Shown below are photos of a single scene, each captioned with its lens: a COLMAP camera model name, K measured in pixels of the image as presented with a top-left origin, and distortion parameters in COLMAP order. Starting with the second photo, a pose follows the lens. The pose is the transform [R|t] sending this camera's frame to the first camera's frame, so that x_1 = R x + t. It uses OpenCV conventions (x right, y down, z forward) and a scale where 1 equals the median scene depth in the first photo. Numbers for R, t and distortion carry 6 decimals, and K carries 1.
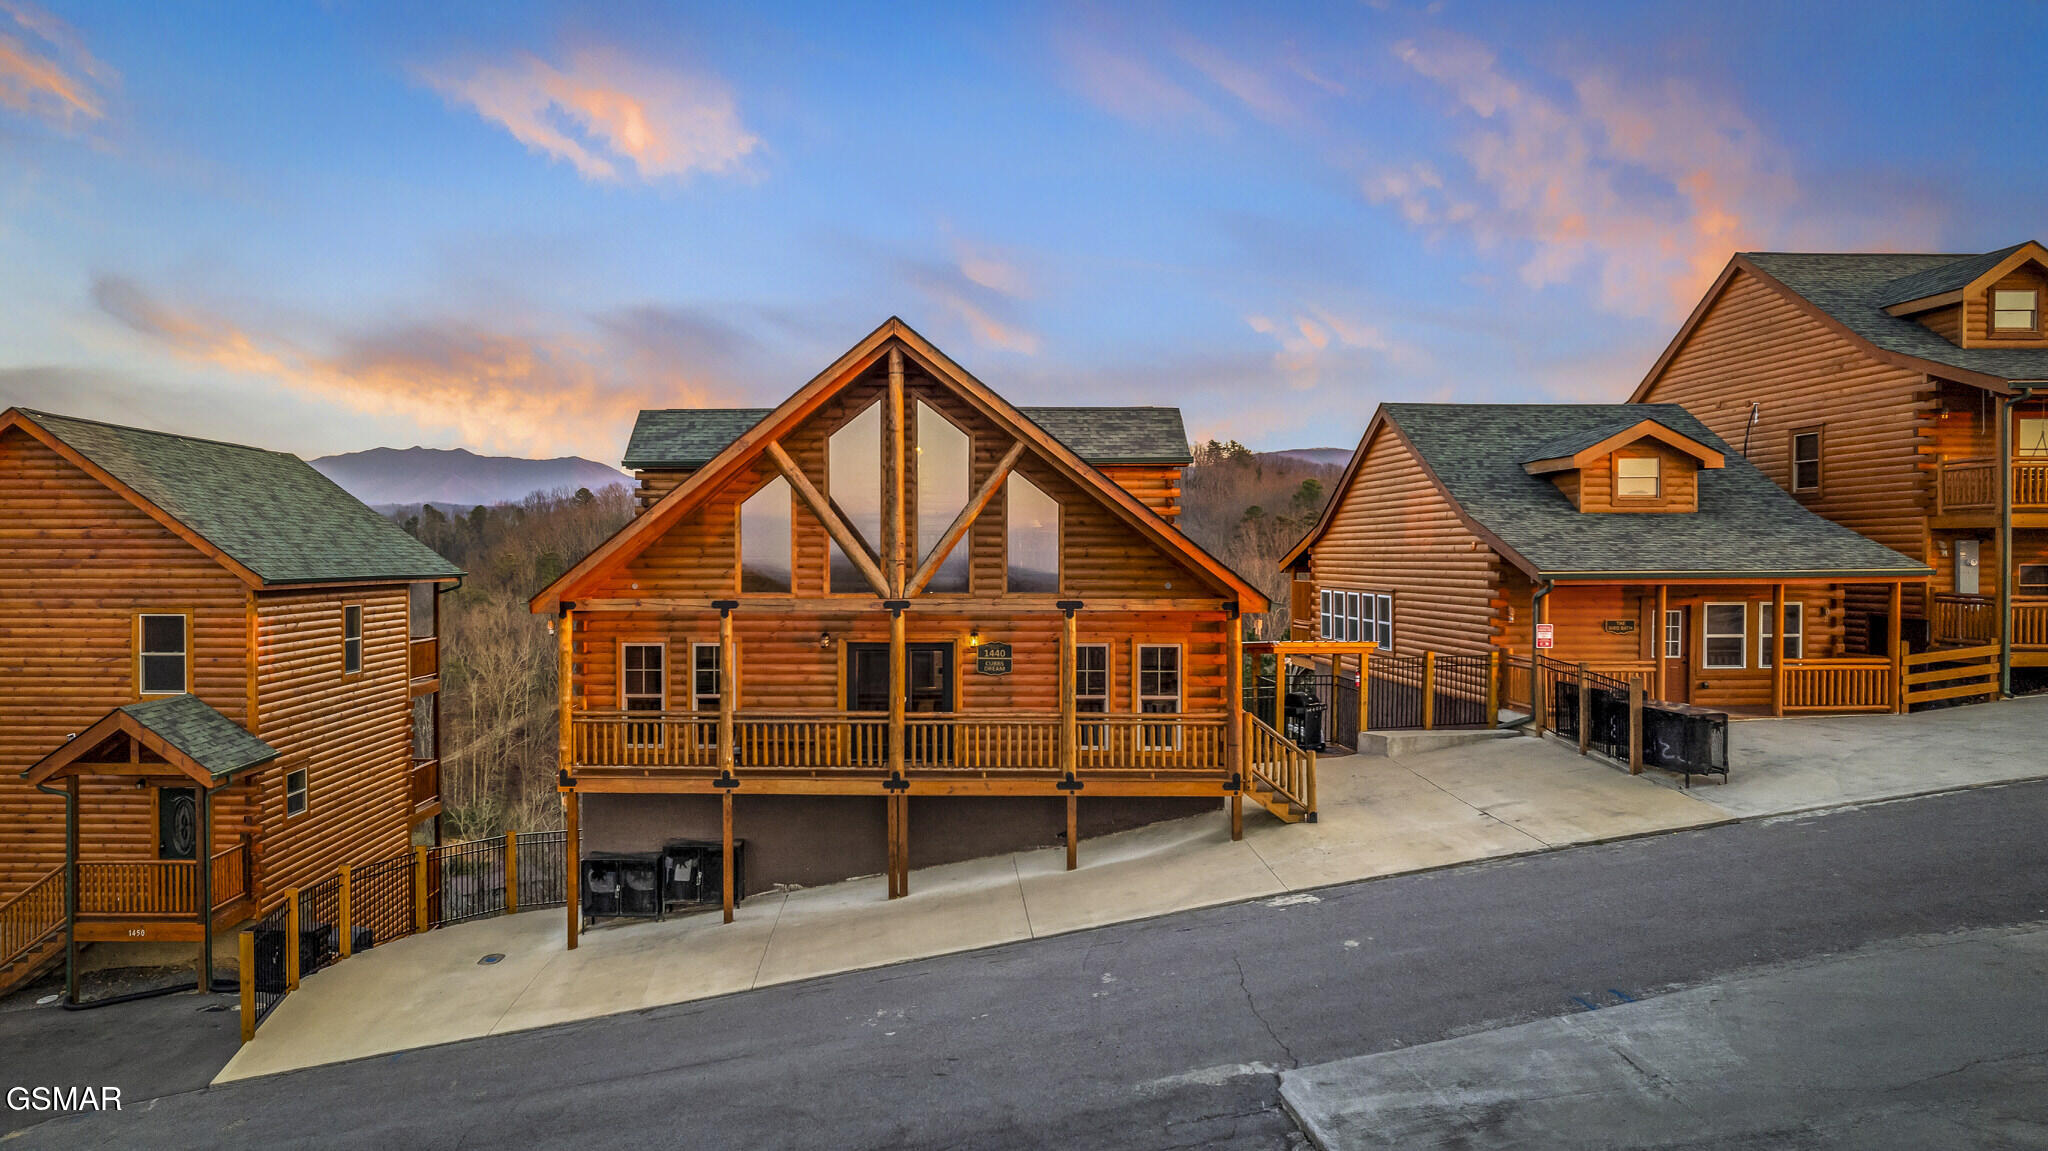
lens RADIAL K [[1366.2, 0, 889.0], [0, 1366.2, 576.4], [0, 0, 1]] dist [-0.056222, 0.038449]
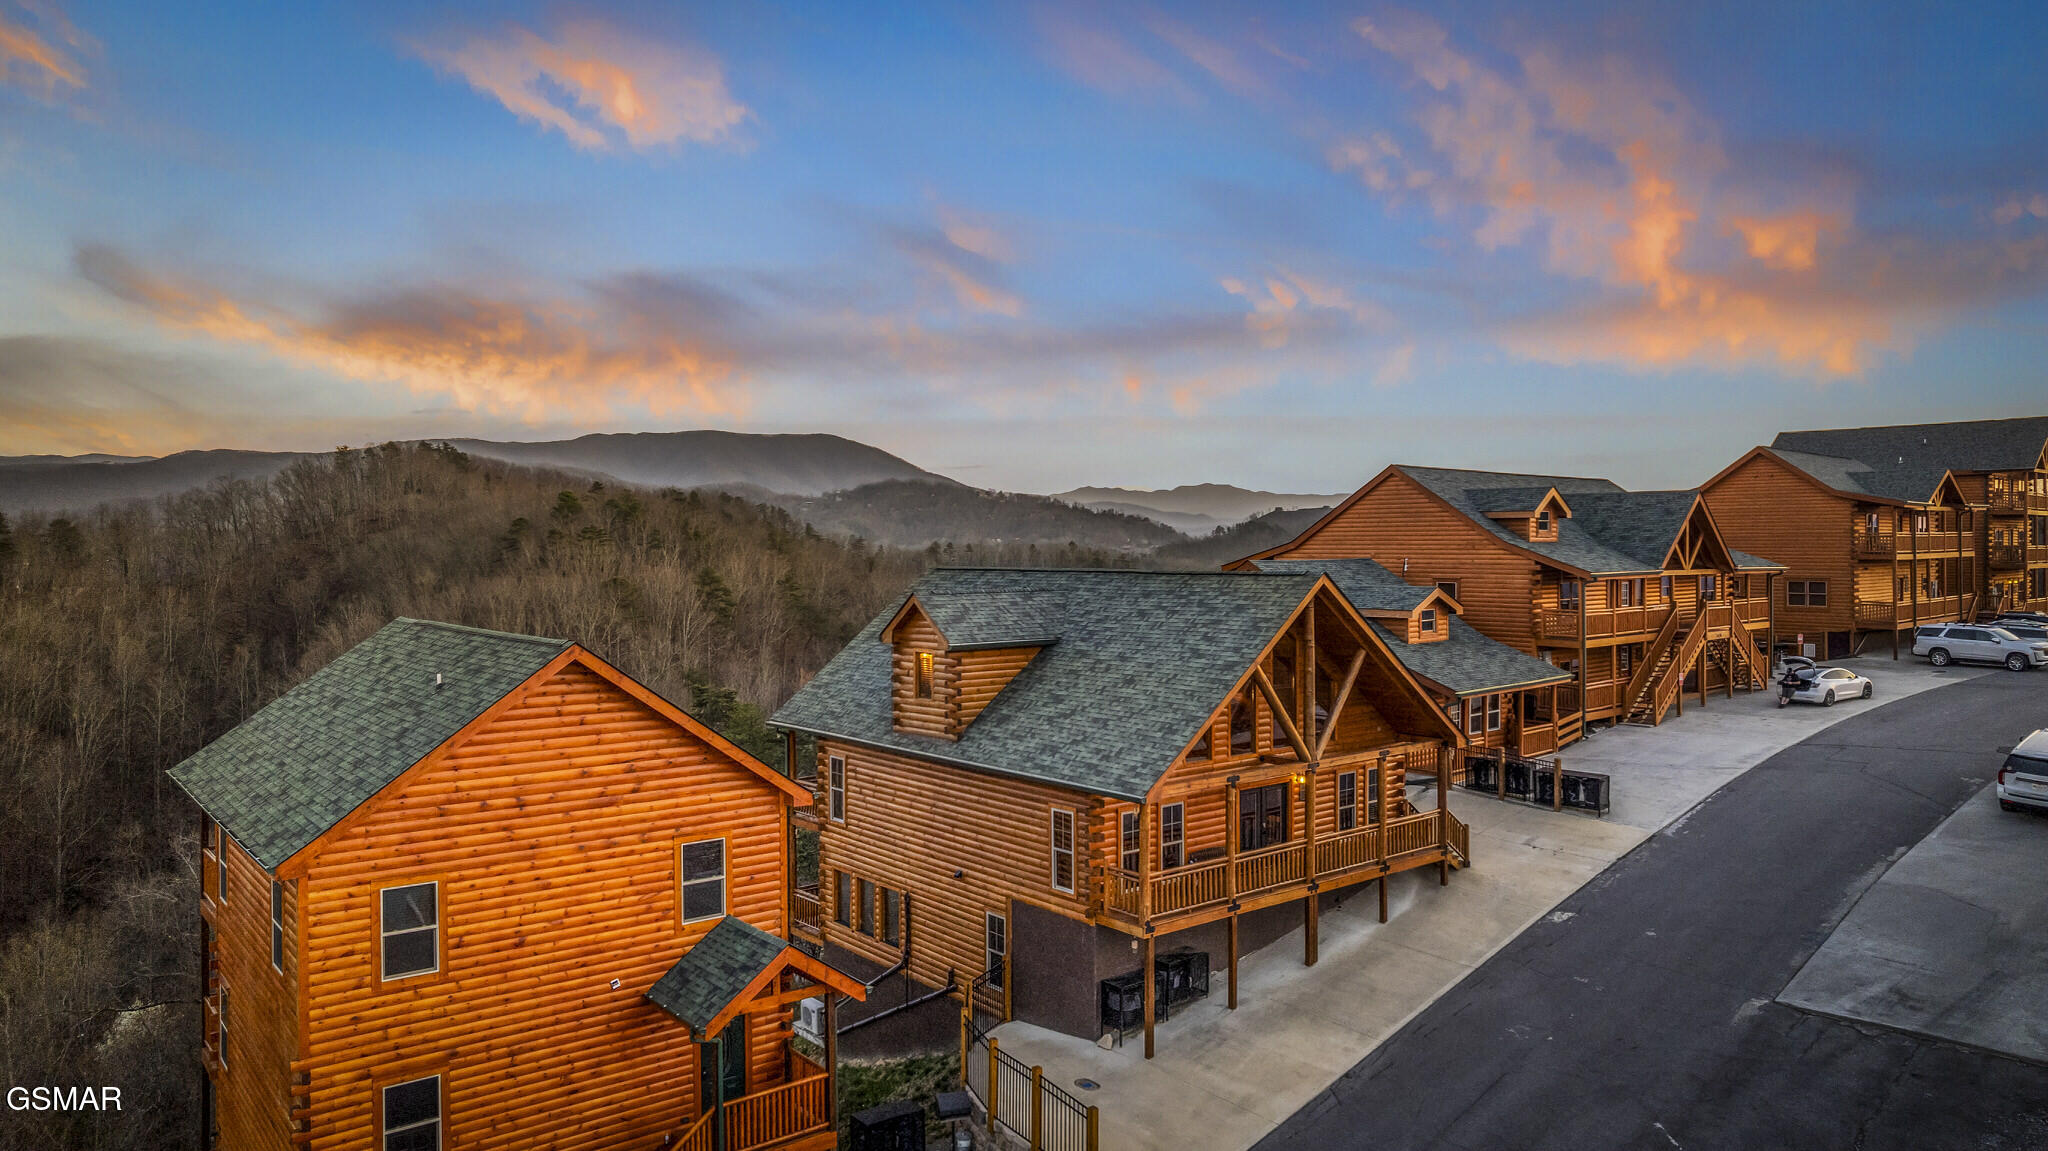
lens RADIAL K [[1334.0, 0, 1027.7], [0, 1334.0, 544.8], [0, 0, 1]] dist [-0.069337, 0.064404]
pose [[0.757536, -0.002825, 0.652787, -0.995784], [0.013852, 0.999835, -0.011748, -0.175130], [-0.652646, 0.017942, 0.757450, 0.099612]]
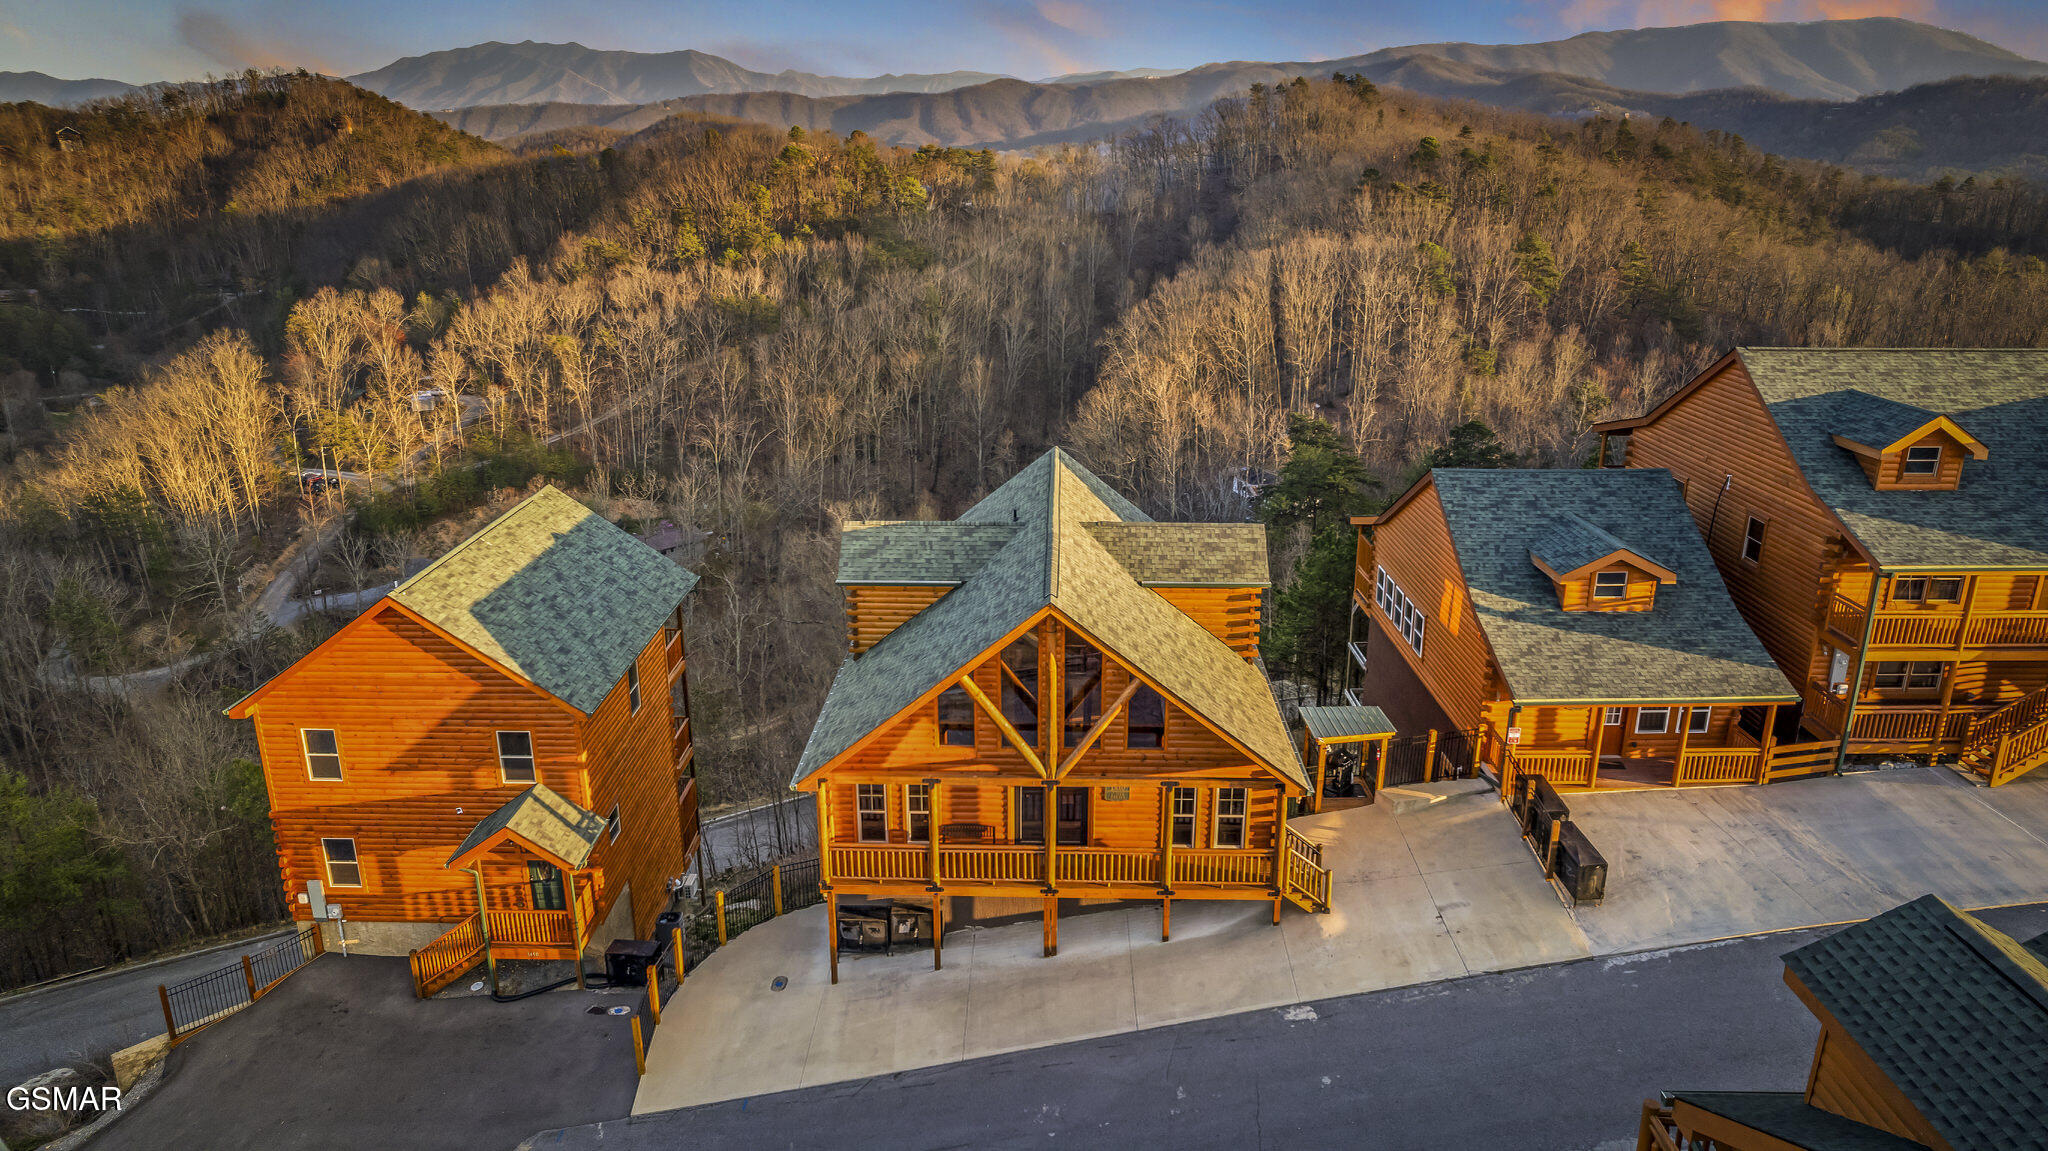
lens RADIAL K [[1304.4, 0, 1024.0], [0, 1304.4, 575.5], [0, 0, 1]] dist [-0.063755, 0.059775]
pose [[0.999956, -0.000300, 0.009343, -0.030780], [-0.002471, 0.955462, 0.295103, -0.513428], [-0.009015, -0.295114, 0.955420, -0.218862]]
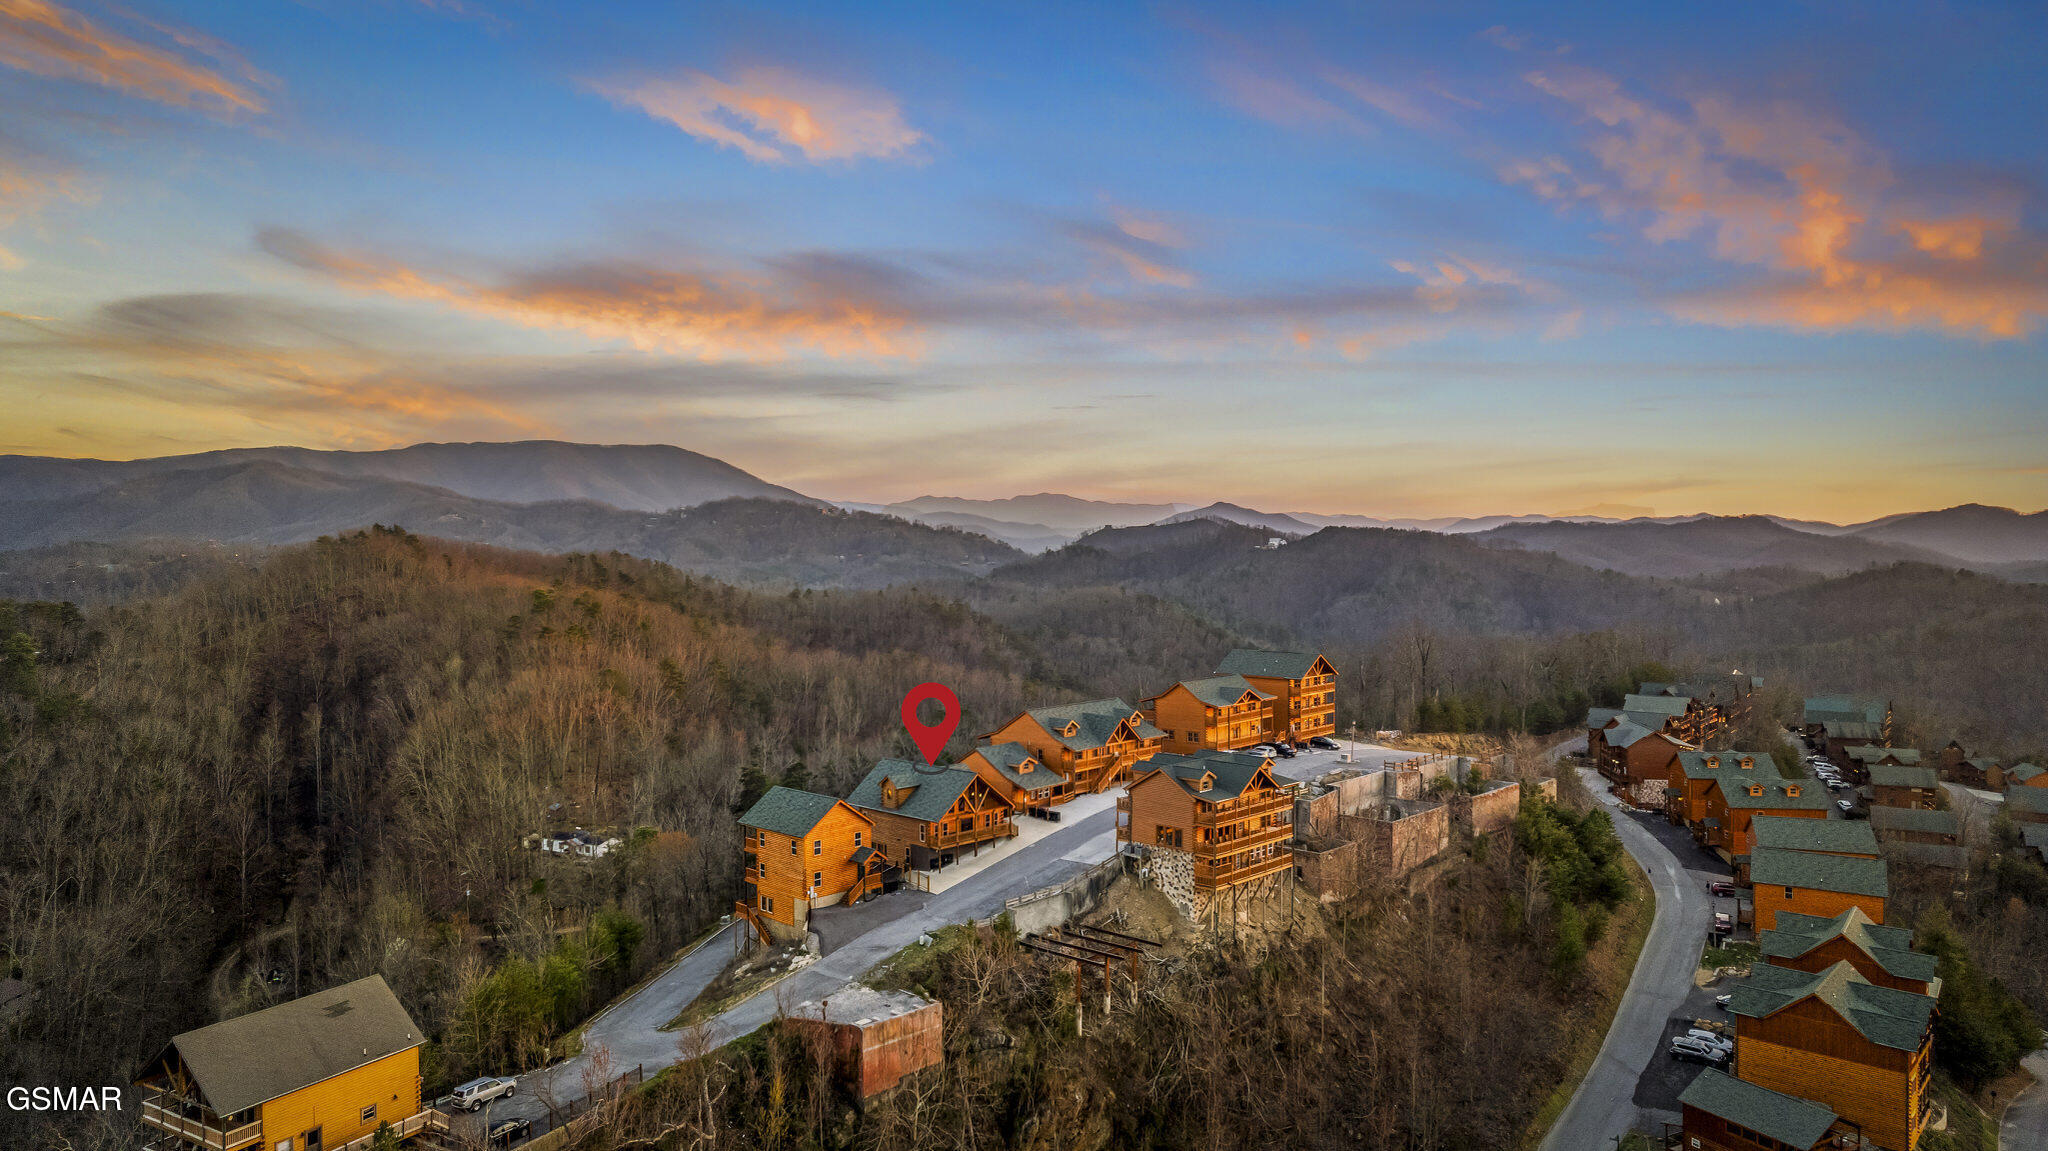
lens RADIAL K [[1304.4, 0, 1024.0], [0, 1304.4, 575.5], [0, 0, 1]] dist [-0.063755, 0.059775]
pose [[0.674812, -0.015167, 0.737834, -3.960414], [0.015999, 0.999854, 0.005921, -1.032897], [-0.737816, 0.007809, 0.674956, -3.068725]]
